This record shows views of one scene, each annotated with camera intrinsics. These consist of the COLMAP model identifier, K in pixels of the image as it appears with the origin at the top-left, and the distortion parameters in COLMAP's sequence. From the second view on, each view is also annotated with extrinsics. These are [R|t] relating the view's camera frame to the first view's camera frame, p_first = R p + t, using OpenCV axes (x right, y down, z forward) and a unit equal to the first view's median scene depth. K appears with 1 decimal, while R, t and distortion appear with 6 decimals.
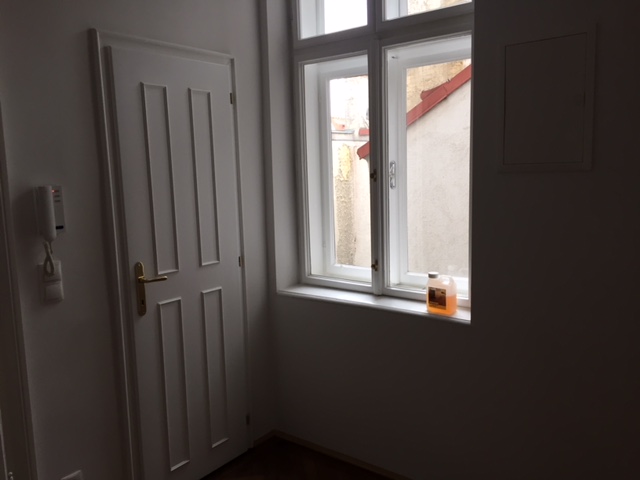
lens RADIAL K [[551.3, 0, 320.3], [0, 551.3, 239.5], [0, 0, 1]] dist [0.050660, -0.062321]
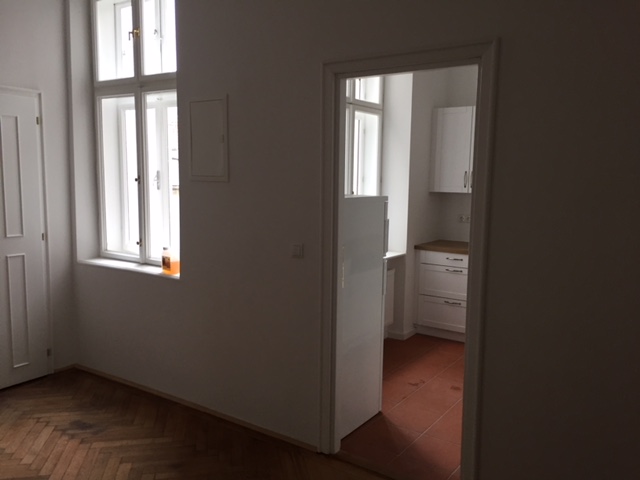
lens RADIAL K [[551.3, 0, 320.2], [0, 551.3, 238.6], [0, 0, 1]] dist [0.050660, -0.062321]
pose [[0.996702, 0.036401, 0.072532, 0.459342], [-0.035010, 0.999179, -0.020362, 0.049596], [-0.073214, 0.017756, 0.997158, -0.463169]]
